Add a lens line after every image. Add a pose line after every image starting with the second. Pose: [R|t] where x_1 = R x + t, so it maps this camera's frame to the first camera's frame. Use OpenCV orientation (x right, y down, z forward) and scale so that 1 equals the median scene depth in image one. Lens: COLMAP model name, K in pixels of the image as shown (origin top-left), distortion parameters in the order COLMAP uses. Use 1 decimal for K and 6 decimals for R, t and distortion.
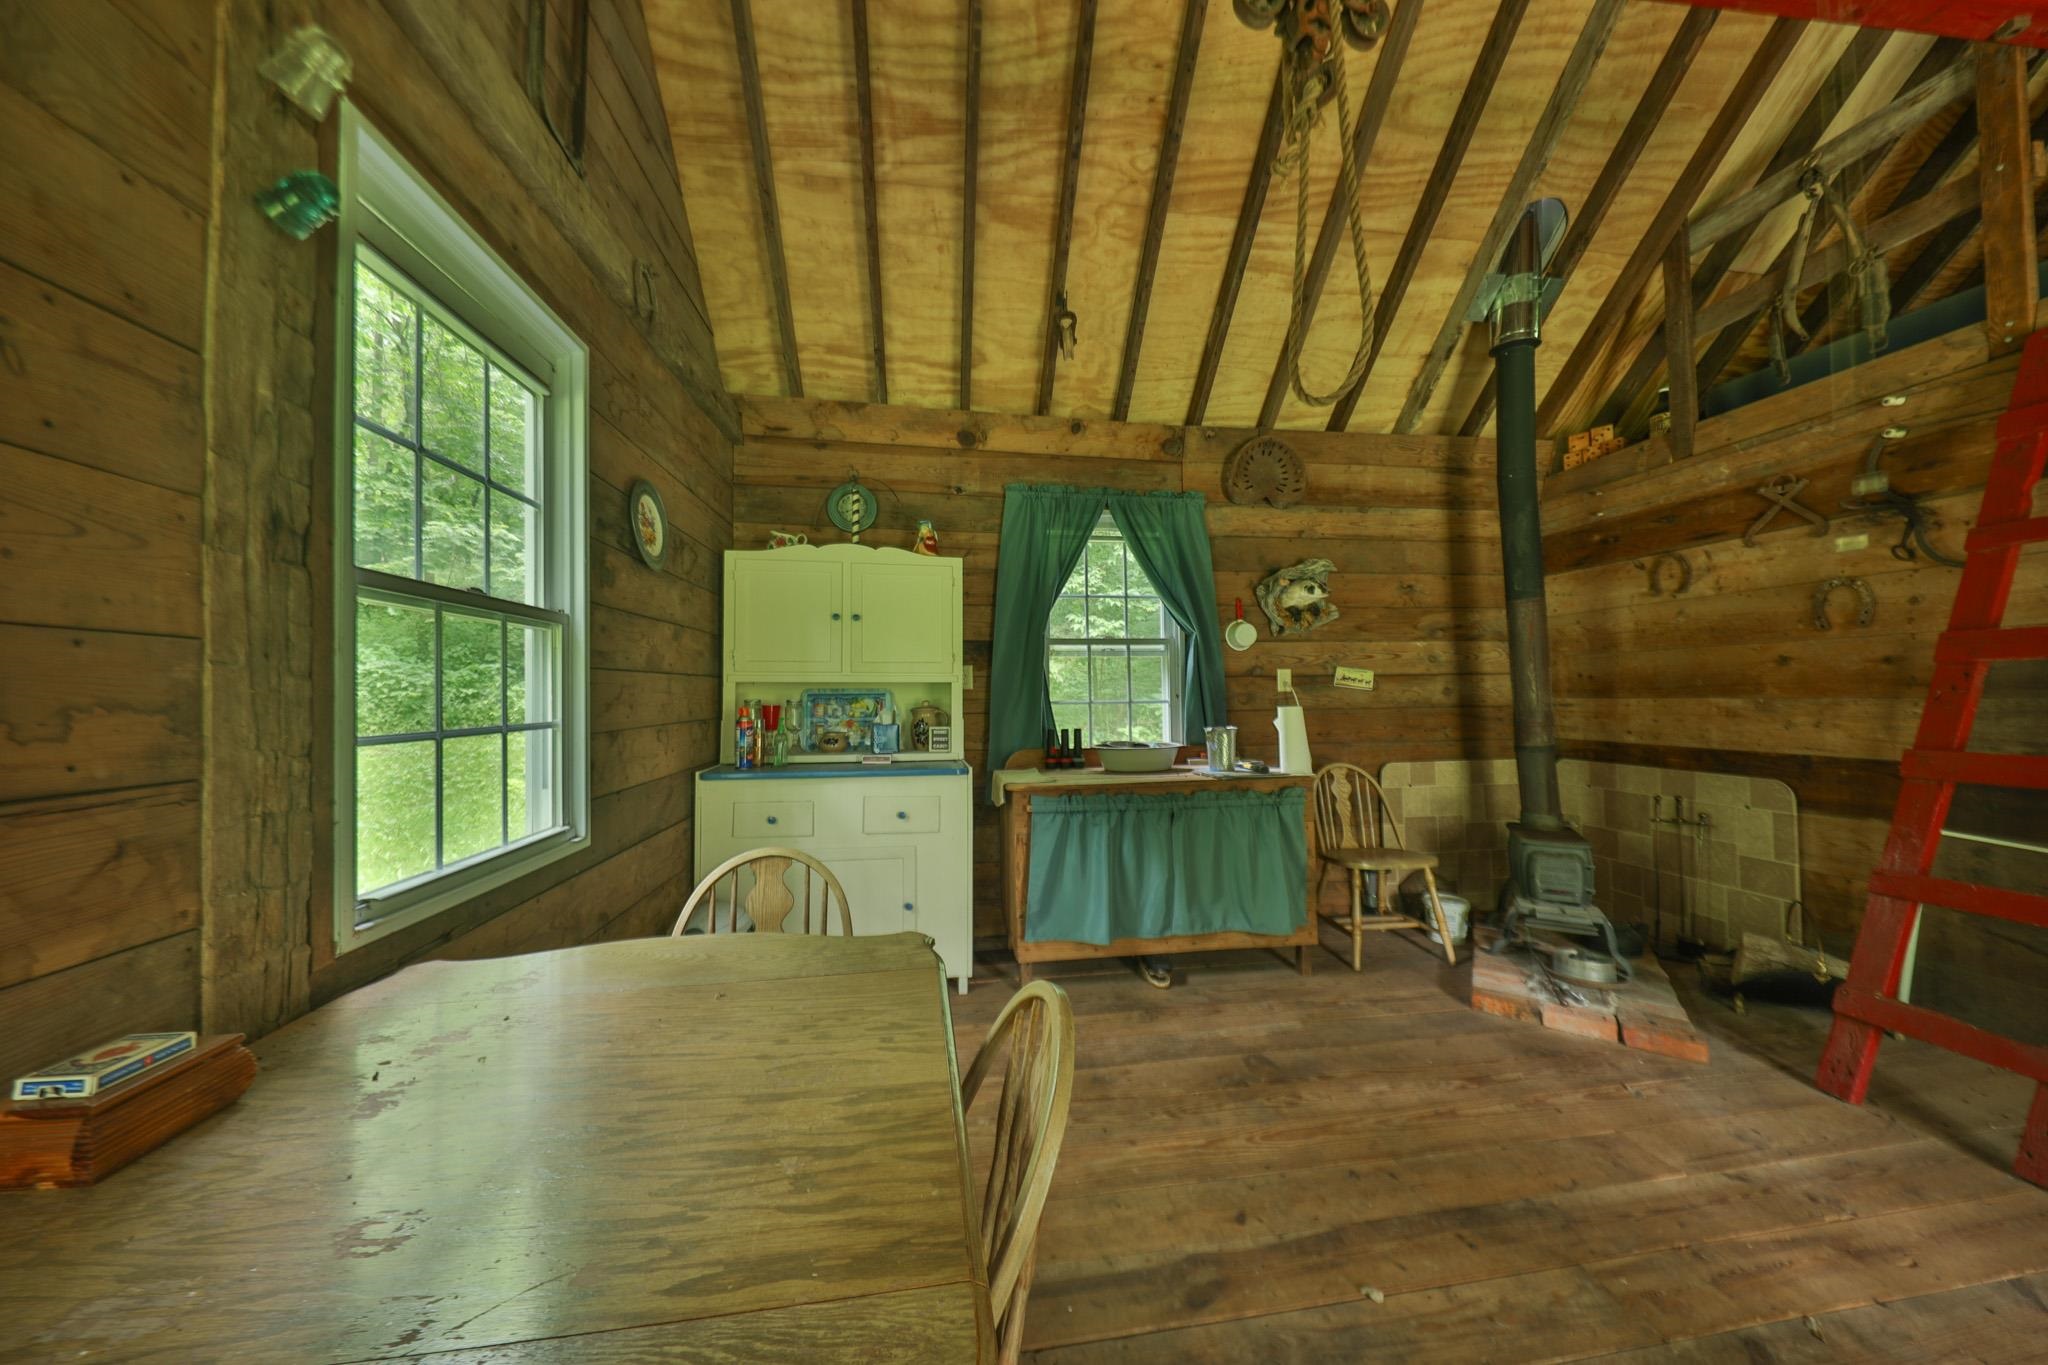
lens RADIAL K [[681.2, 0, 1024.0], [0, 681.2, 682.5], [0, 0, 1]] dist [-0.000325, -0.000169]
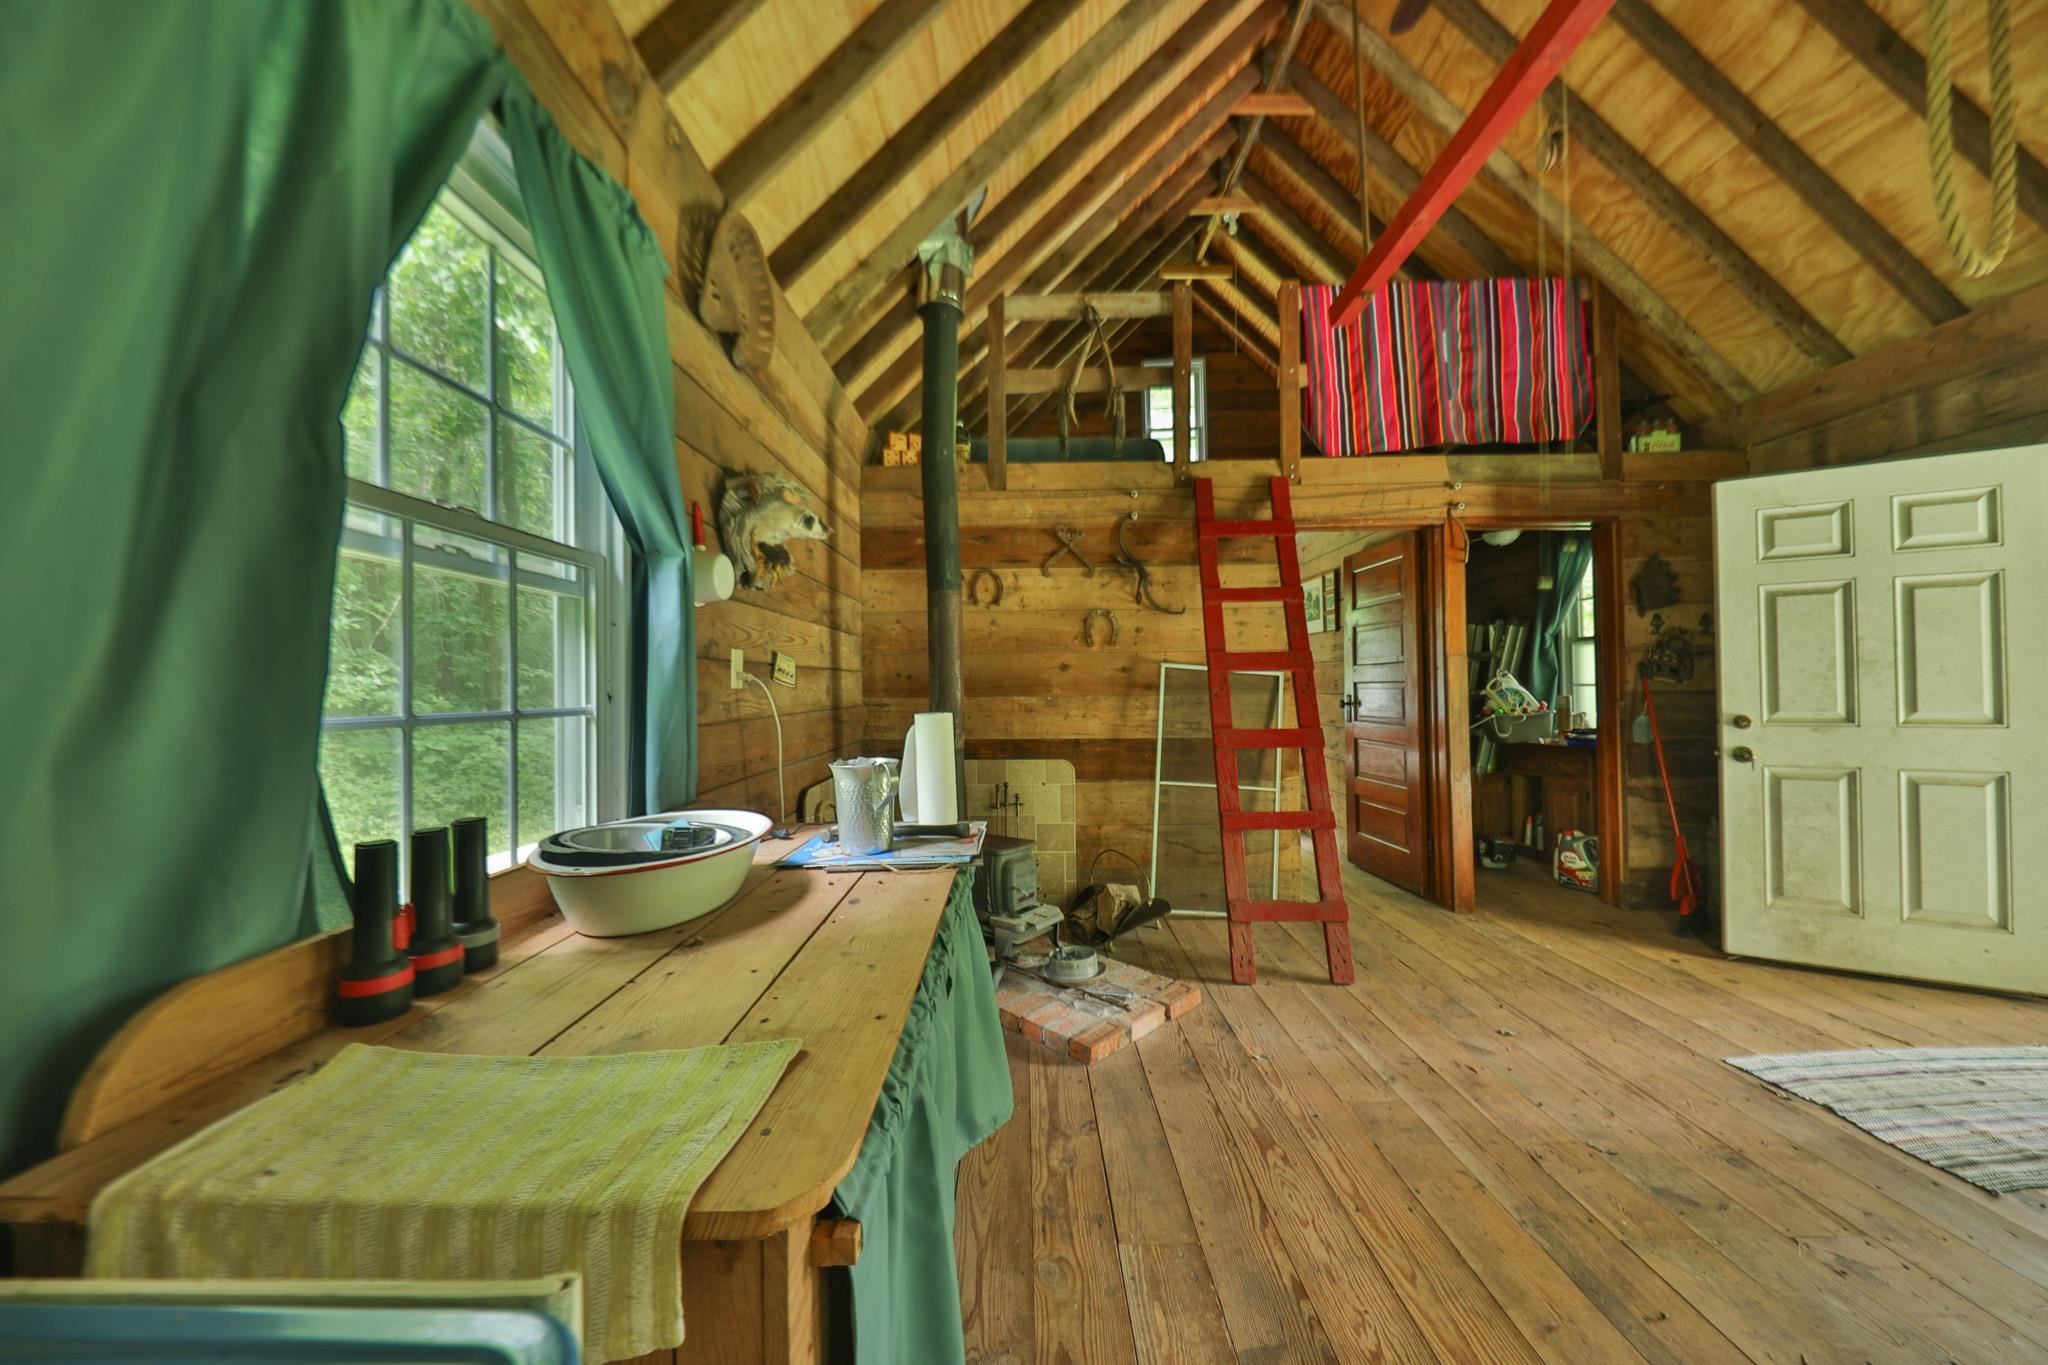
lens RADIAL K [[677.7, 0, 1027.3], [0, 677.7, 677.5], [0, 0, 1]] dist [-0.000902, -0.000274]
pose [[0.147832, 0.023089, 0.988743, -0.158325], [-0.011940, 0.999696, -0.021560, 0.014240], [-0.988940, -0.008618, 0.148063, 0.784875]]
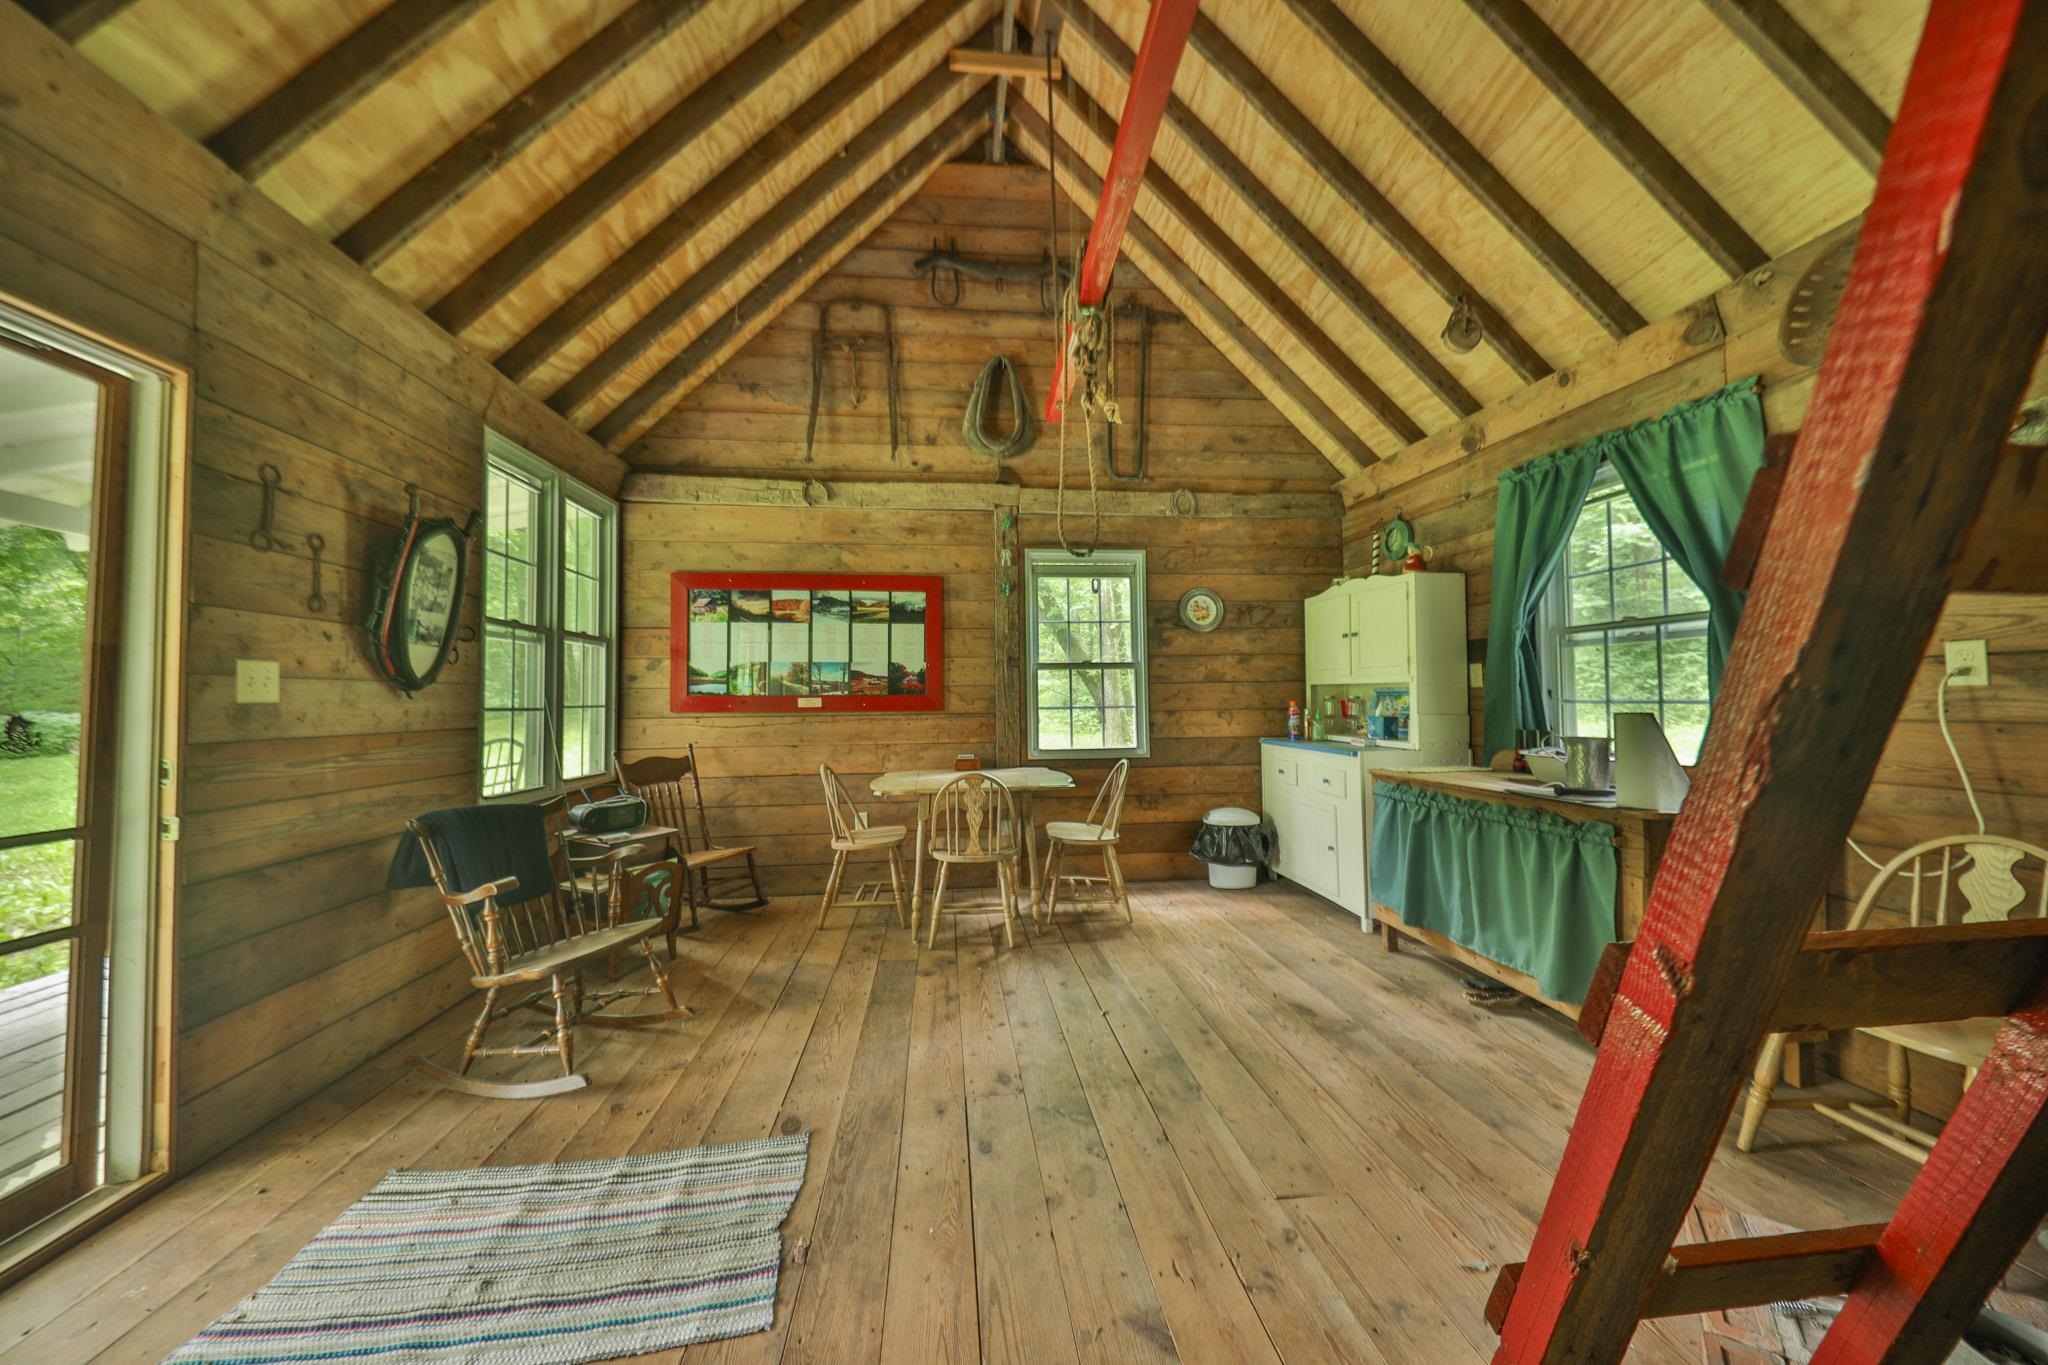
lens RADIAL K [[681.2, 0, 1024.0], [0, 681.2, 682.5], [0, 0, 1]] dist [-0.000325, -0.000169]
pose [[-0.028209, -0.012587, -0.999523, 1.031603], [0.029948, 0.999461, -0.013432, -0.003355], [0.999153, -0.030312, -0.027816, 0.365558]]
